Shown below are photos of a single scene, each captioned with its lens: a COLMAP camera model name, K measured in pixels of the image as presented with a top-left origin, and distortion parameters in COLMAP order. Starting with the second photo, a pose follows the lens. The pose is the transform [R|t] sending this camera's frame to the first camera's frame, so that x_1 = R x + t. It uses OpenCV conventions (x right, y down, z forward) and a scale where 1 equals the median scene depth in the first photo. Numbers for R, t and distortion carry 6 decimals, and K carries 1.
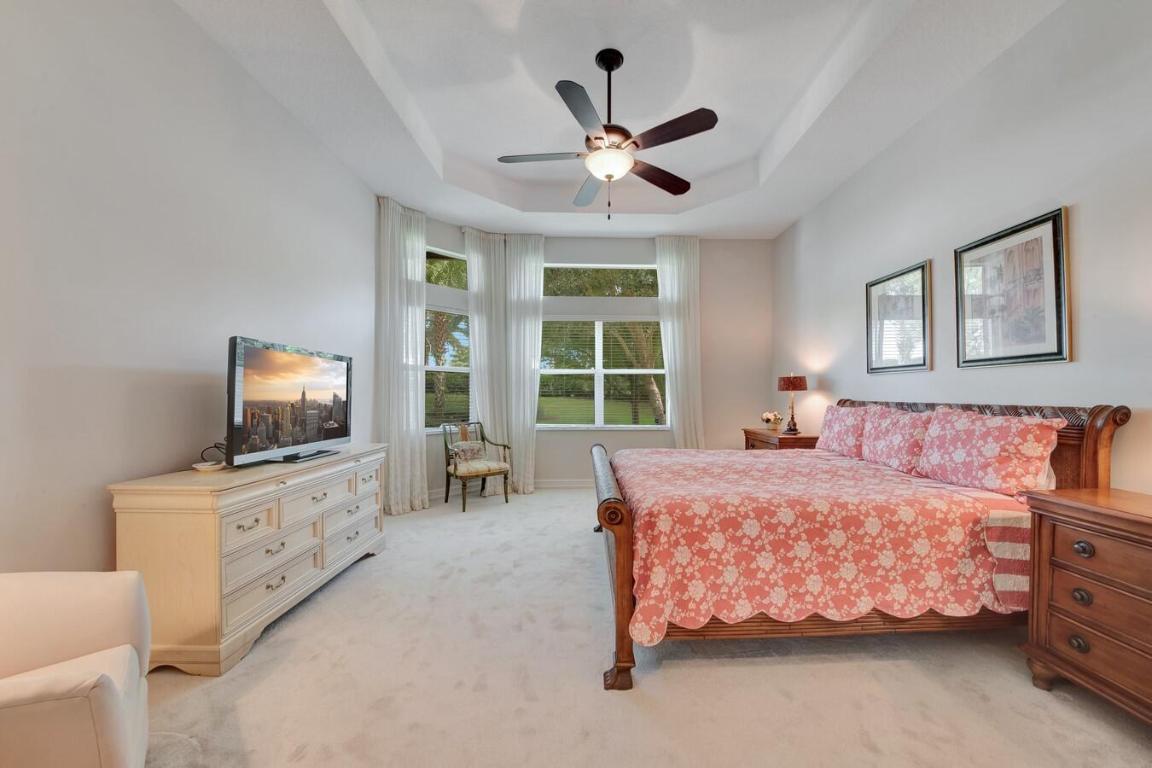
lens RADIAL K [[435.4, 0, 576.0], [0, 435.4, 384.0], [0, 0, 1]] dist [-0.000121, -0.000092]
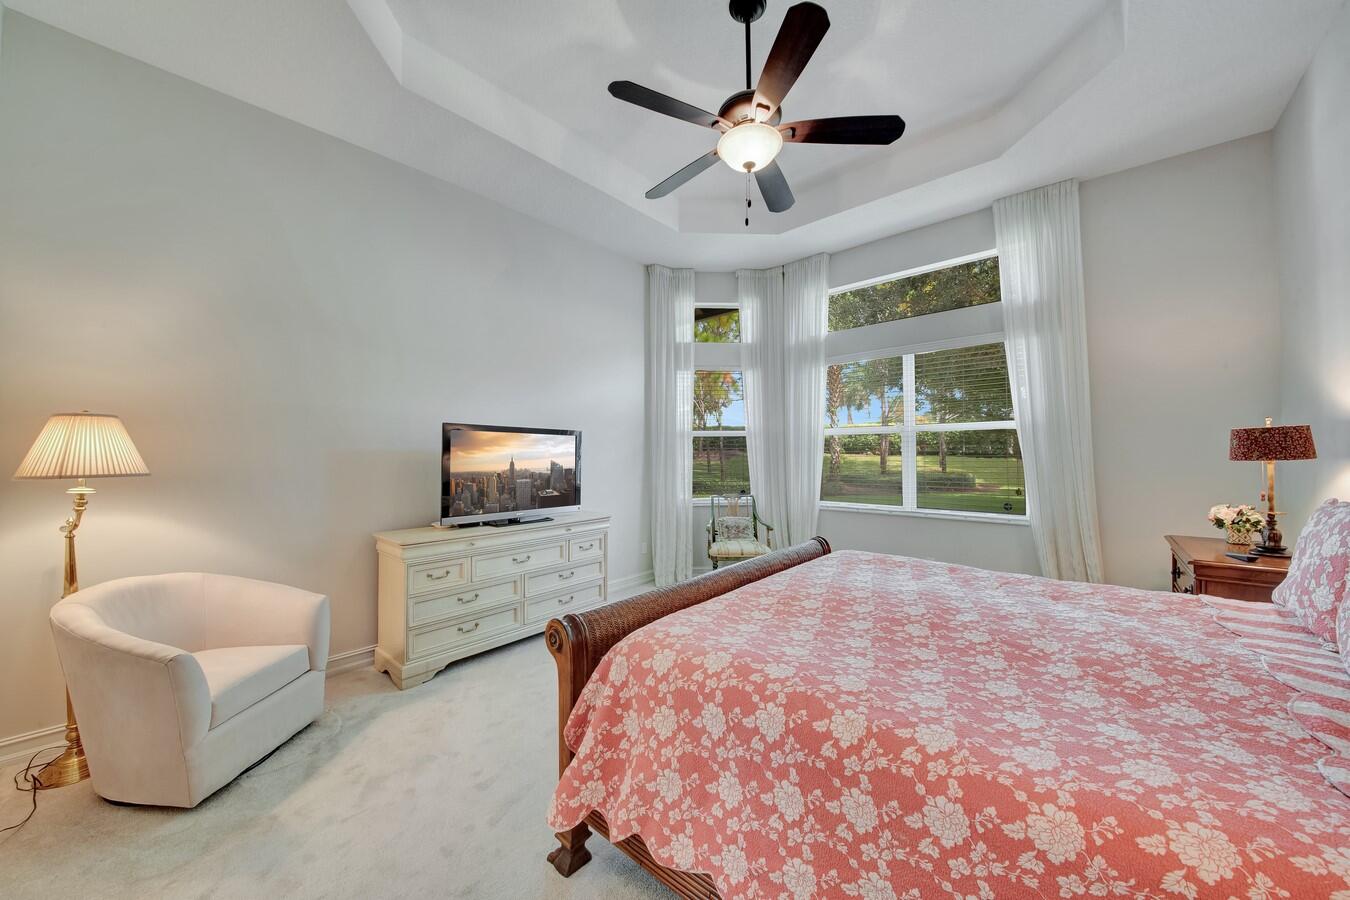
lens RADIAL K [[486.4, 0, 649.0], [0, 486.4, 450.2], [0, 0, 1]] dist [0.000532, -0.006284]
pose [[0.748338, -0.013112, -0.663187, 0.378623], [0.022152, 0.999741, 0.005231, -0.012323], [0.662947, -0.018606, 0.748435, 0.238432]]
